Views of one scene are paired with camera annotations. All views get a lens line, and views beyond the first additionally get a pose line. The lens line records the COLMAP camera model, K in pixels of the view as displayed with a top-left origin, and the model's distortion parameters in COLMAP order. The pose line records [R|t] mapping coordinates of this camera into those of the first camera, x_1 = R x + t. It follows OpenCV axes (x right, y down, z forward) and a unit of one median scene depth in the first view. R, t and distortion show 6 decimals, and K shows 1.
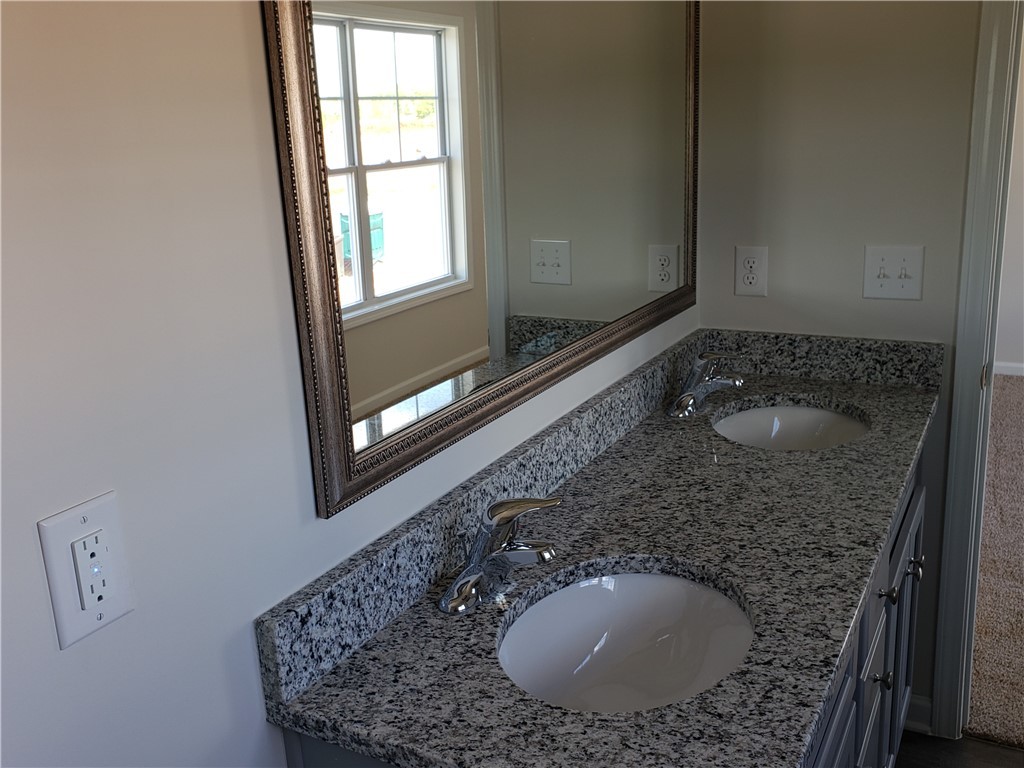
lens RADIAL K [[942.4, 0, 514.6], [0, 942.4, 381.3], [0, 0, 1]] dist [0.019991, 0.000000]
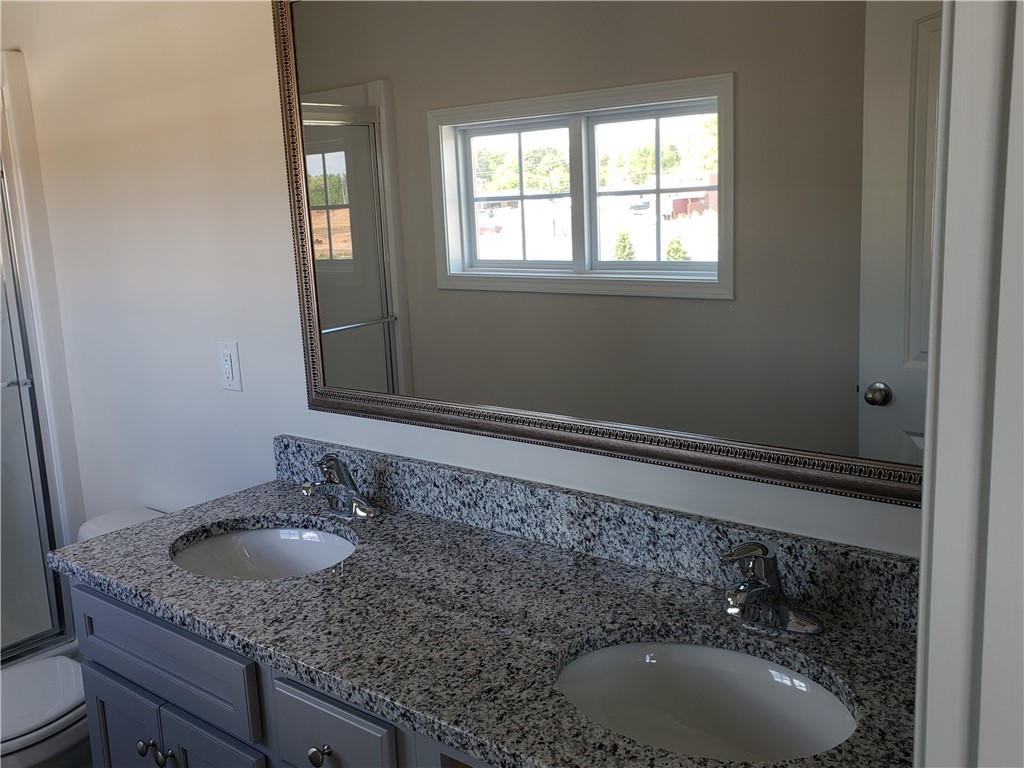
lens RADIAL K [[942.4, 0, 509.2], [0, 942.4, 380.8], [0, 0, 1]] dist [0.019991, 0.000000]
pose [[-0.177808, 0.239474, -0.954482, 1.212243], [-0.213954, 0.937328, 0.275027, -0.407236], [0.960525, 0.253117, -0.115428, 1.284082]]
